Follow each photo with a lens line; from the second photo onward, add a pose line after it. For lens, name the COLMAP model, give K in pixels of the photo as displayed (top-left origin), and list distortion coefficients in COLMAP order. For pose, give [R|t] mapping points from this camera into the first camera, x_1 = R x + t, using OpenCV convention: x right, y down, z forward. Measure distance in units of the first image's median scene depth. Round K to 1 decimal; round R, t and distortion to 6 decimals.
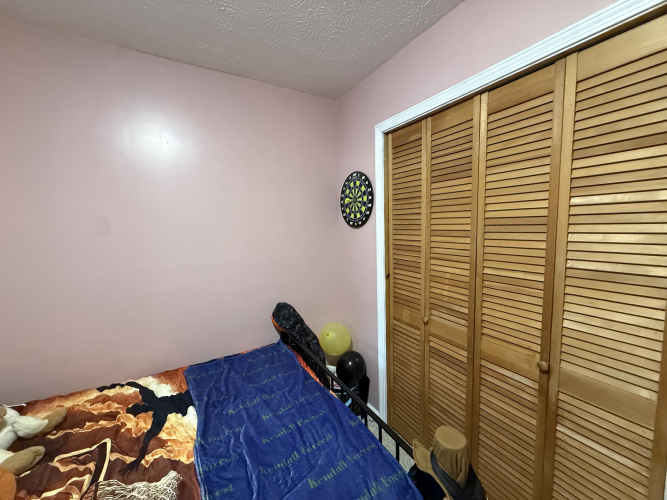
lens RADIAL K [[263.5, 0, 333.5], [0, 263.5, 252.2], [0, 0, 1]] dist [-0.001351, 0.000328]
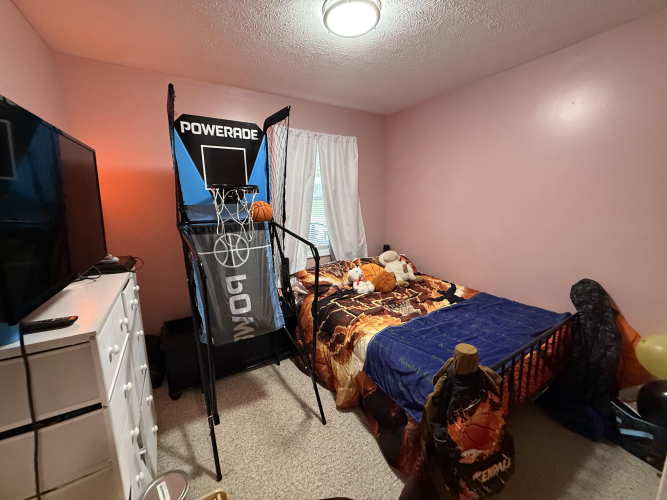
lens RADIAL K [[263.5, 0, 334.7], [0, 263.5, 245.5], [0, 0, 1]] dist [-0.001351, 0.000328]
pose [[0.020306, 0.182718, -0.982956, 1.046229], [-0.094074, 0.979146, 0.180066, -0.001623], [0.995358, 0.088814, 0.037071, 0.135661]]
